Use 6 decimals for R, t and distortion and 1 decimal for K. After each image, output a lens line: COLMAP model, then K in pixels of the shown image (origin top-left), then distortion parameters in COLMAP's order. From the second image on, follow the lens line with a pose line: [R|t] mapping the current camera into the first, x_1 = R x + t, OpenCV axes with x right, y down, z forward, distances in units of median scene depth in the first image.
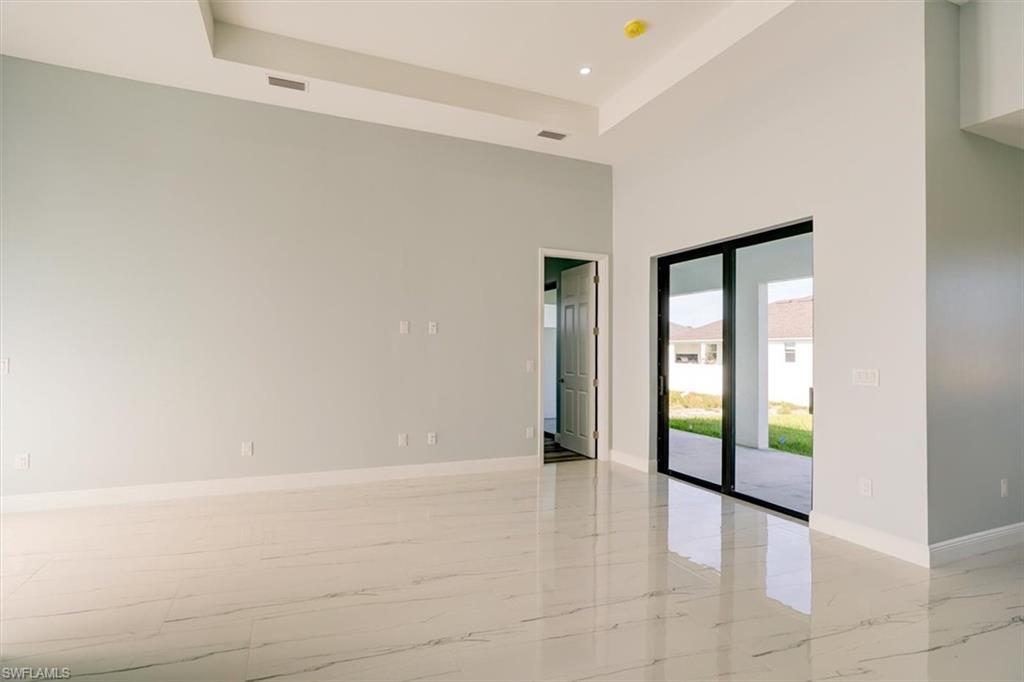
lens RADIAL K [[502.6, 0, 512.0], [0, 502.6, 341.0], [0, 0, 1]] dist [-0.001179, 0.021045]
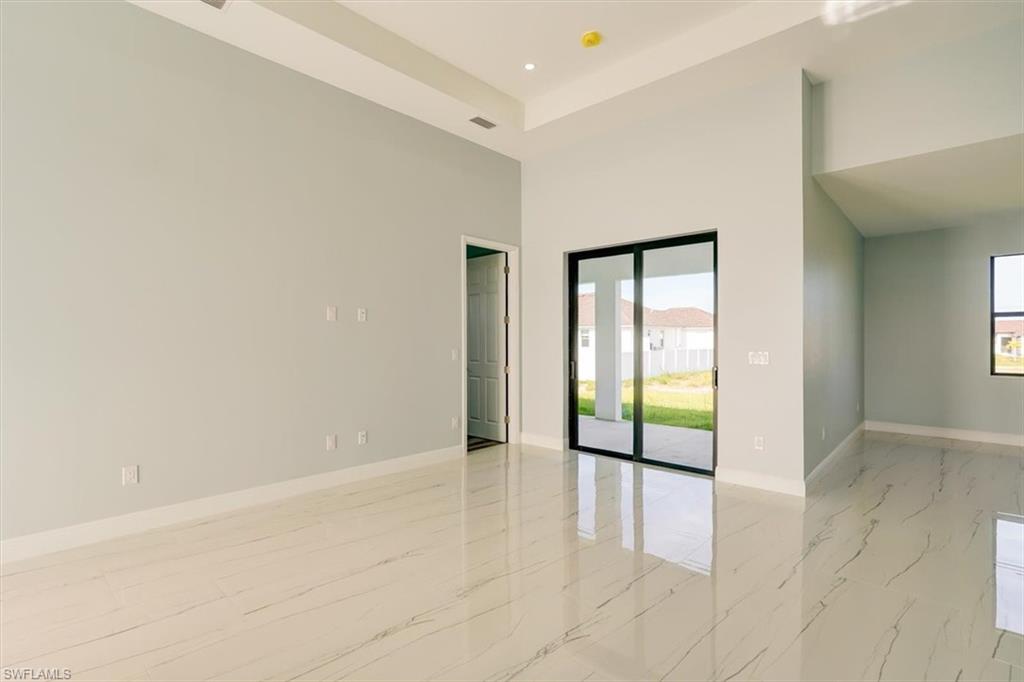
lens RADIAL K [[482.7, 0, 524.7], [0, 482.7, 334.2], [0, 0, 1]] dist [0.002785, 0.000658]
pose [[0.907950, -0.004436, 0.419055, -0.238101], [-0.000341, 0.999936, 0.011323, -0.001516], [-0.419078, -0.010424, 0.907890, 0.088205]]
